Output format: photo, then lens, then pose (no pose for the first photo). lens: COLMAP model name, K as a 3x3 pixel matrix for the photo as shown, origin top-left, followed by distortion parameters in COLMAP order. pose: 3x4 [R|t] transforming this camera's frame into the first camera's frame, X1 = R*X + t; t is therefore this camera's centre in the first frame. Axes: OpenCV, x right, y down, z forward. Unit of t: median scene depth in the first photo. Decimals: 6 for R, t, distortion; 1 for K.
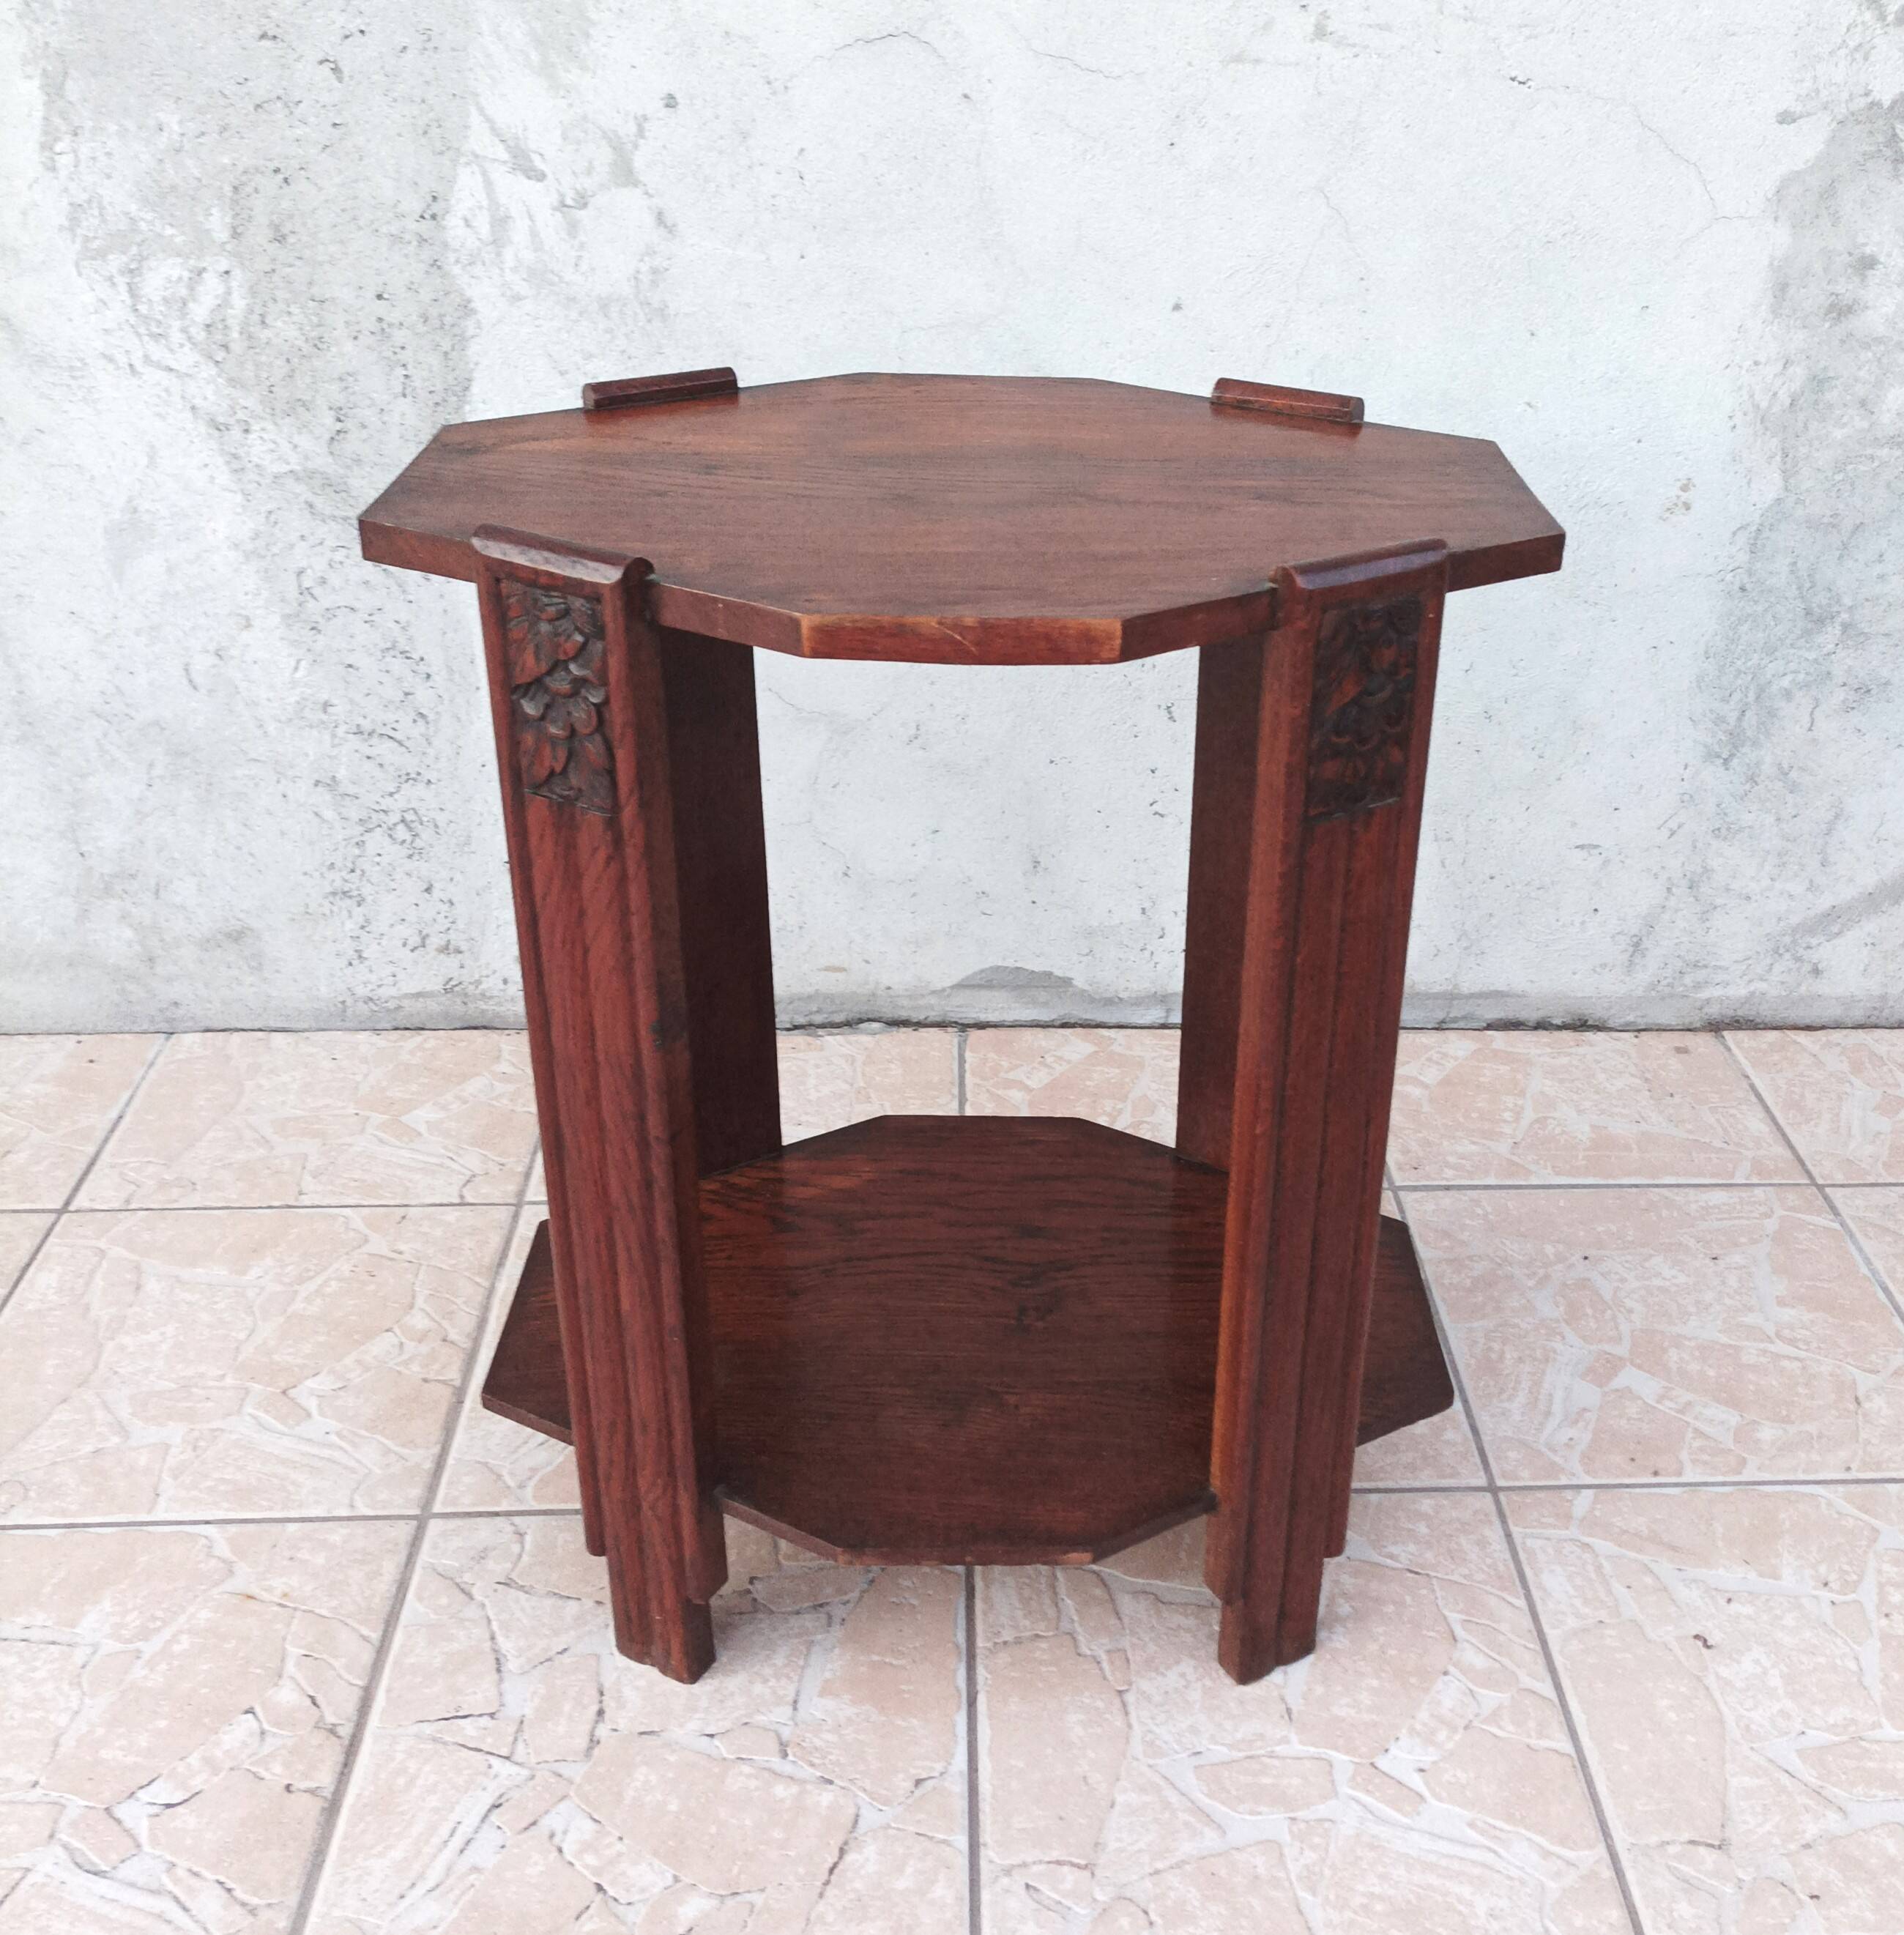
lens RADIAL K [[2130.8, 0, 1077.9], [0, 2130.8, 941.1], [0, 0, 1]] dist [0.016538, 0.000000]
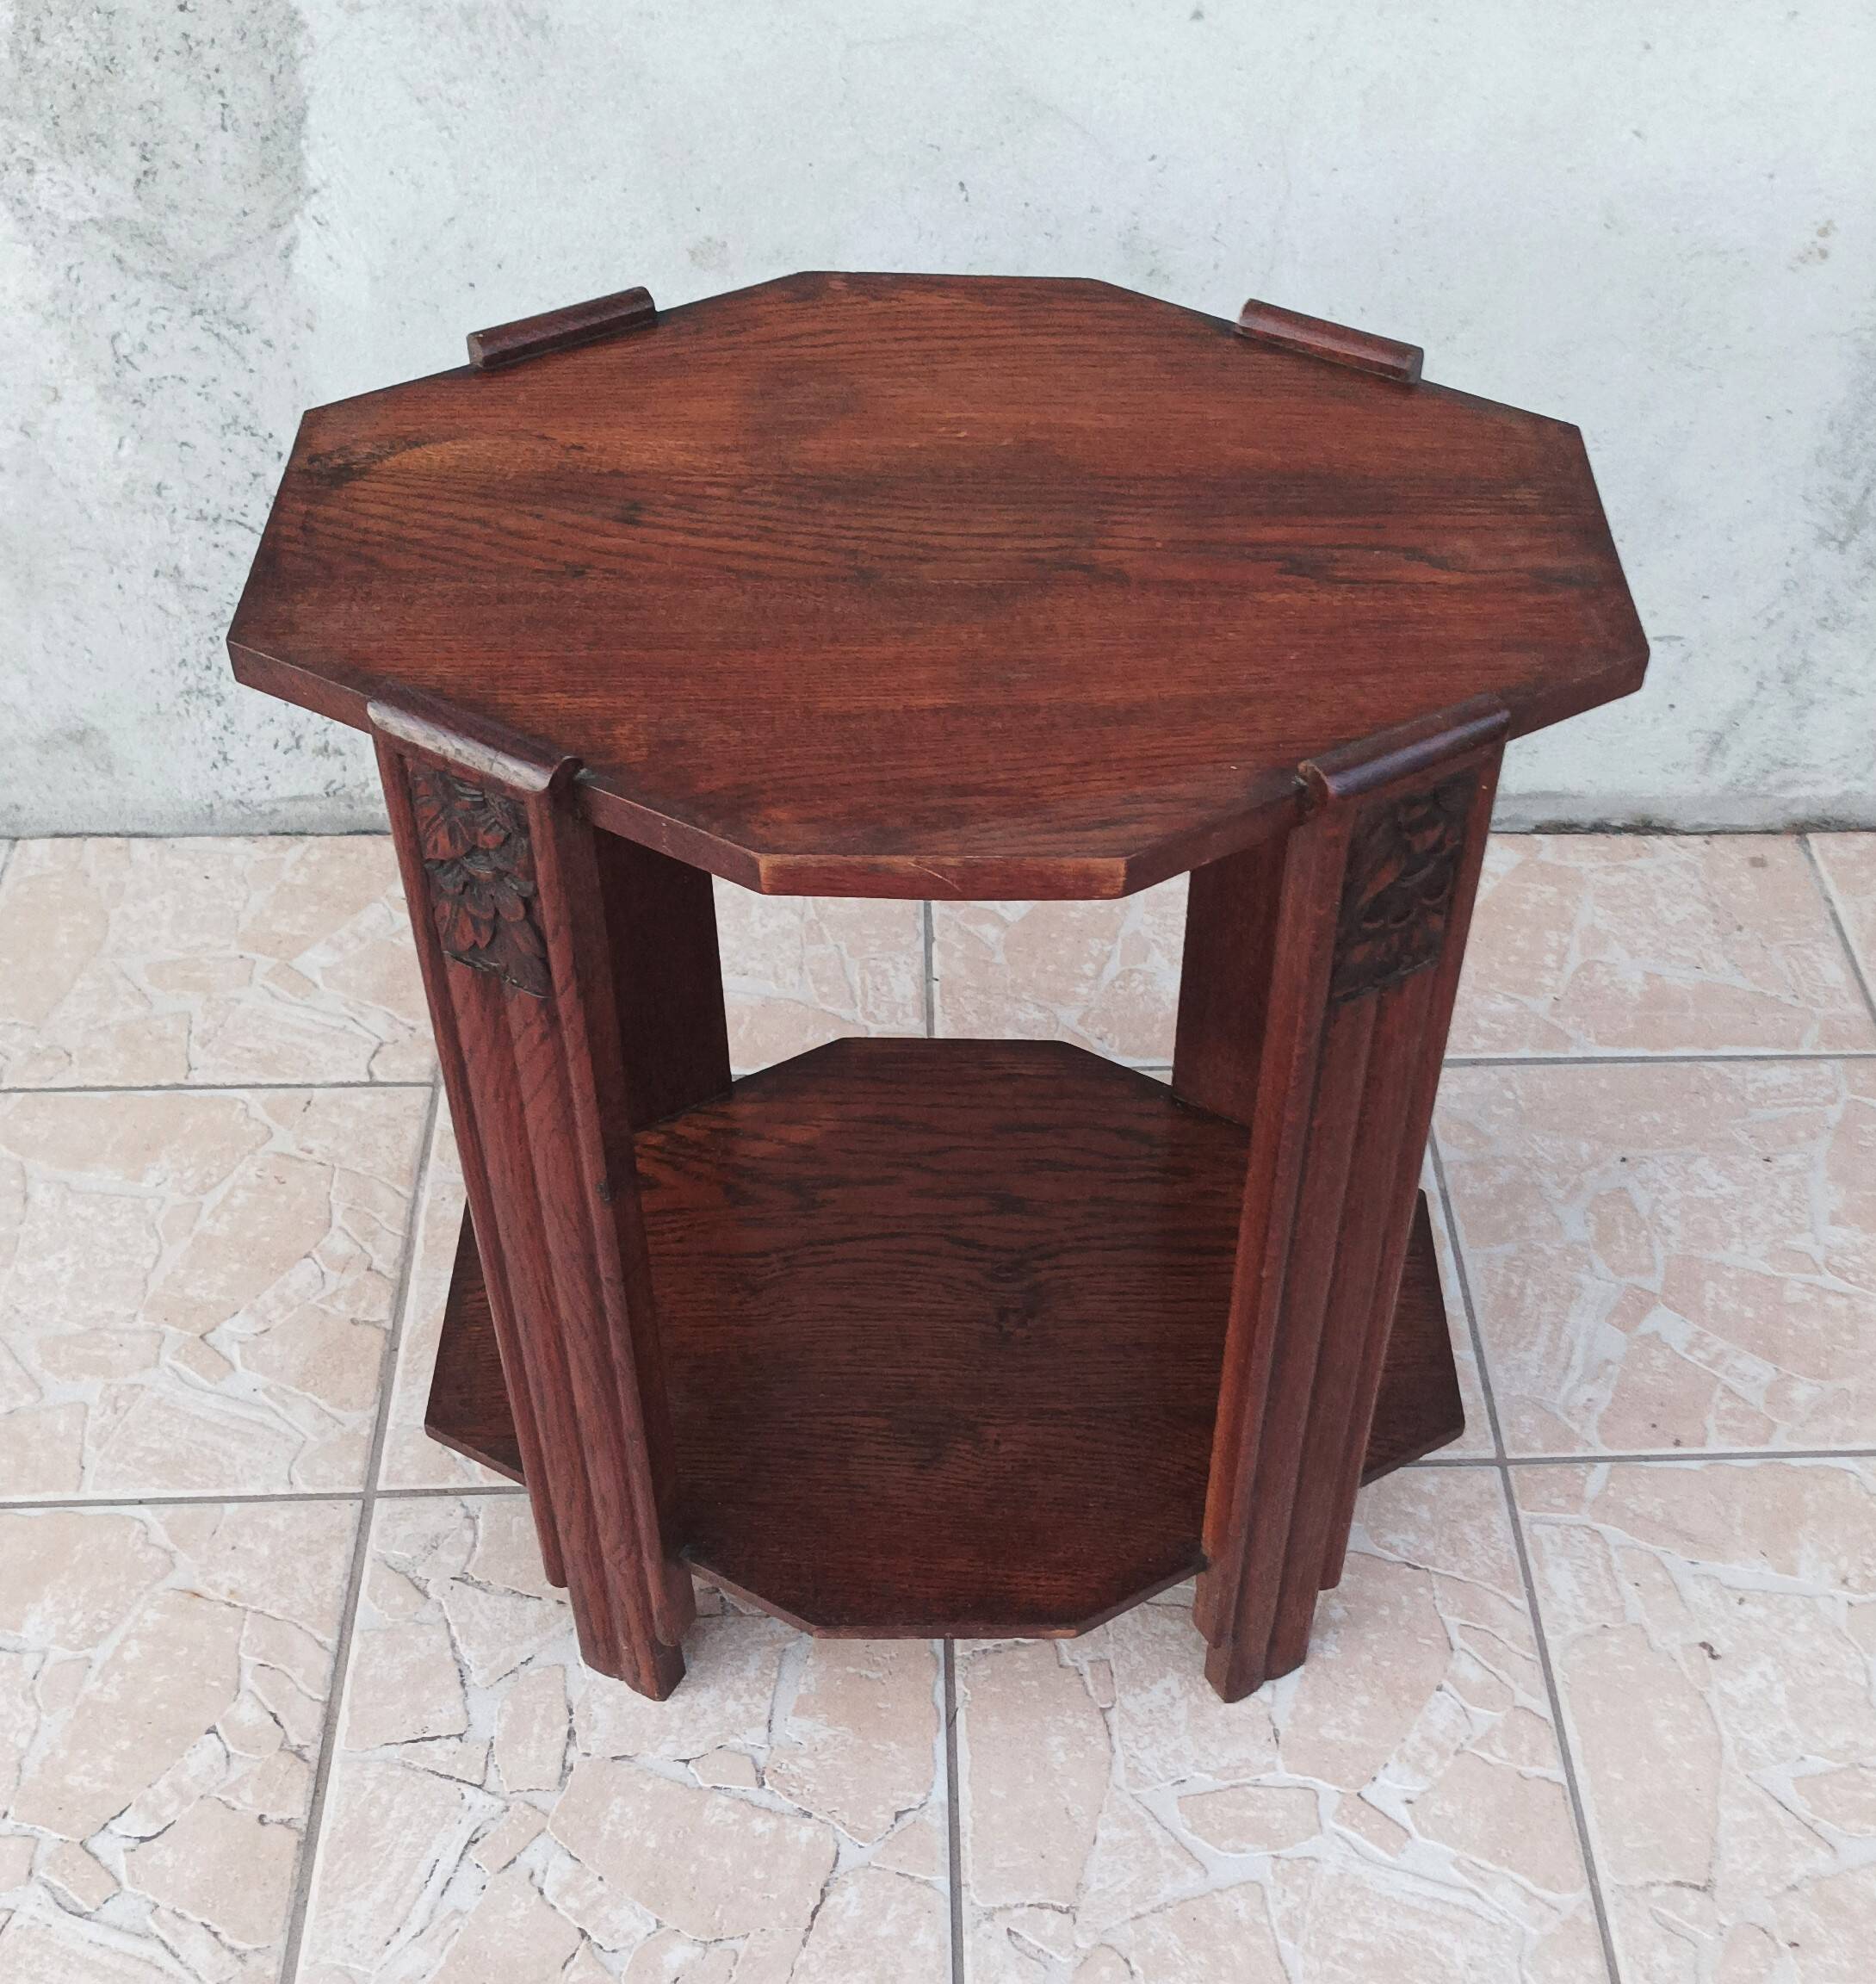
lens RADIAL K [[2535.0, 0, 1035.1], [0, 2535.0, 1064.6], [0, 0, 1]] dist [0.026888, 0.000000]
pose [[0.999967, 0.007201, -0.003663, -0.008154], [-0.005769, 0.953853, 0.300217, -0.250224], [0.005656, -0.300186, 0.953864, -0.013617]]
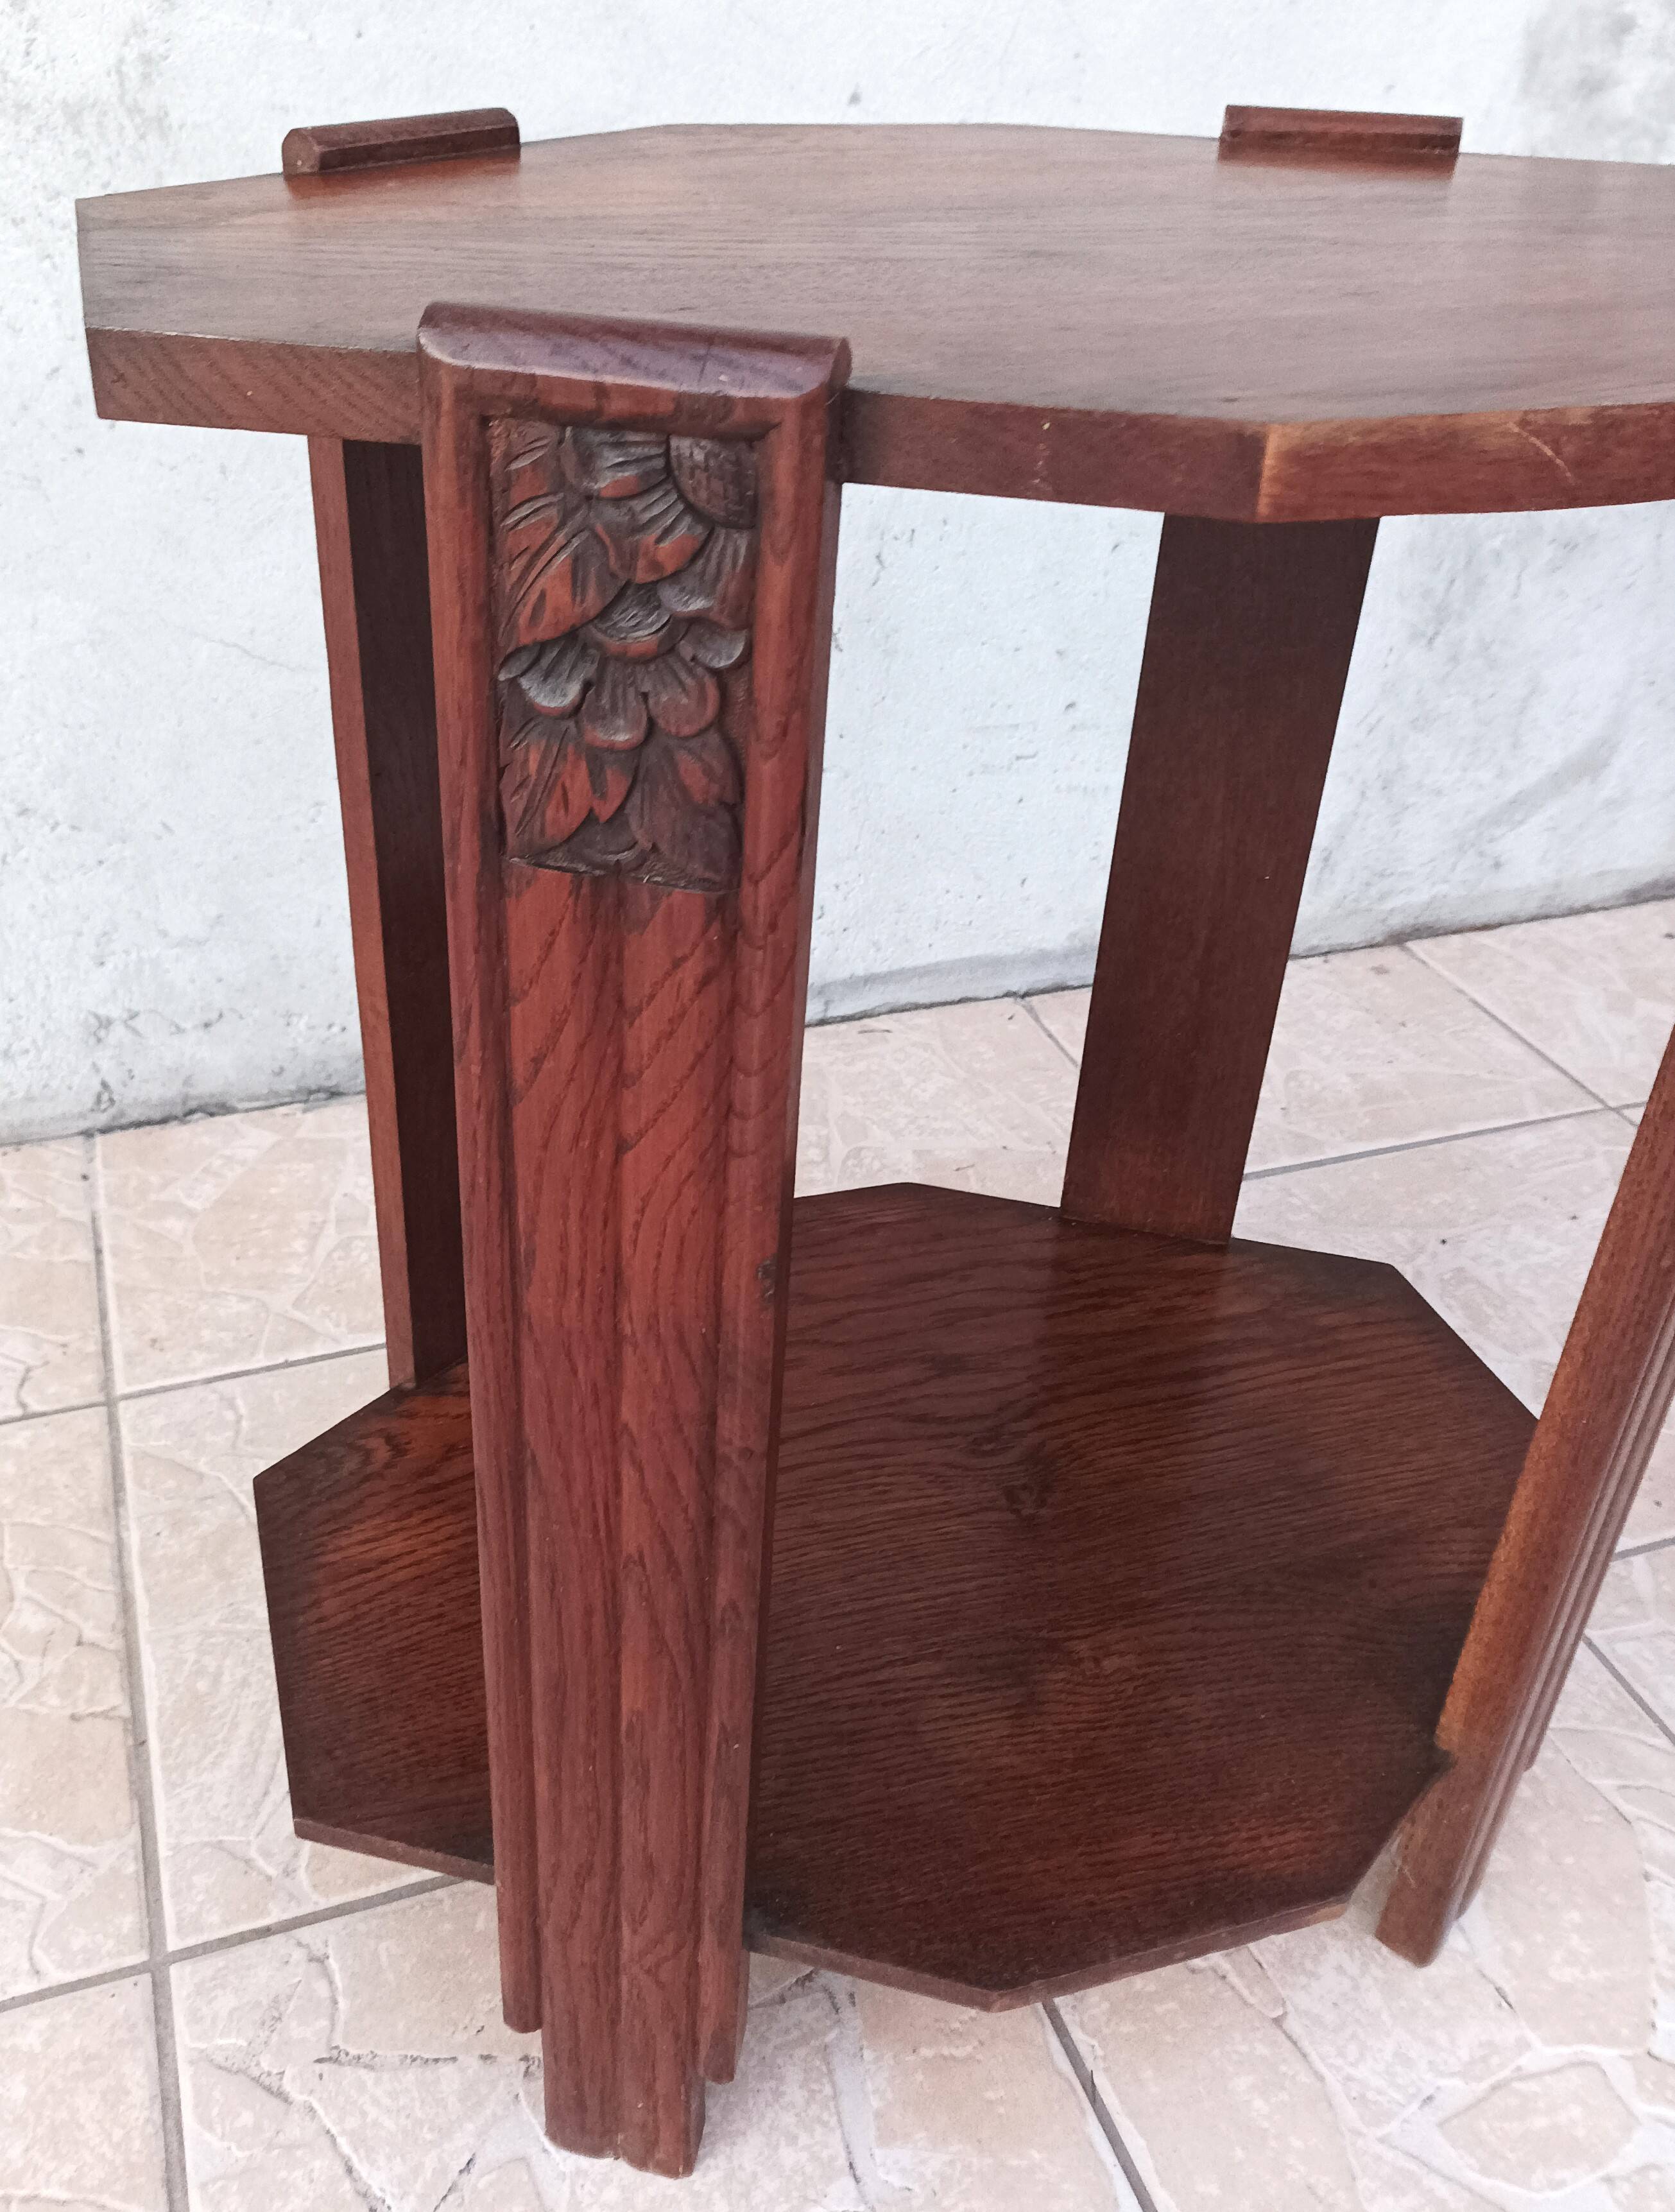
lens RADIAL K [[1910.1, 0, 715.0], [0, 1910.1, 976.0], [0, 0, 1]] dist [0.019445, -0.015503]
pose [[0.965807, -0.129726, 0.224474, -0.232430], [0.116519, 0.990635, 0.071172, -0.050639], [-0.231605, -0.042583, 0.971878, 0.401638]]
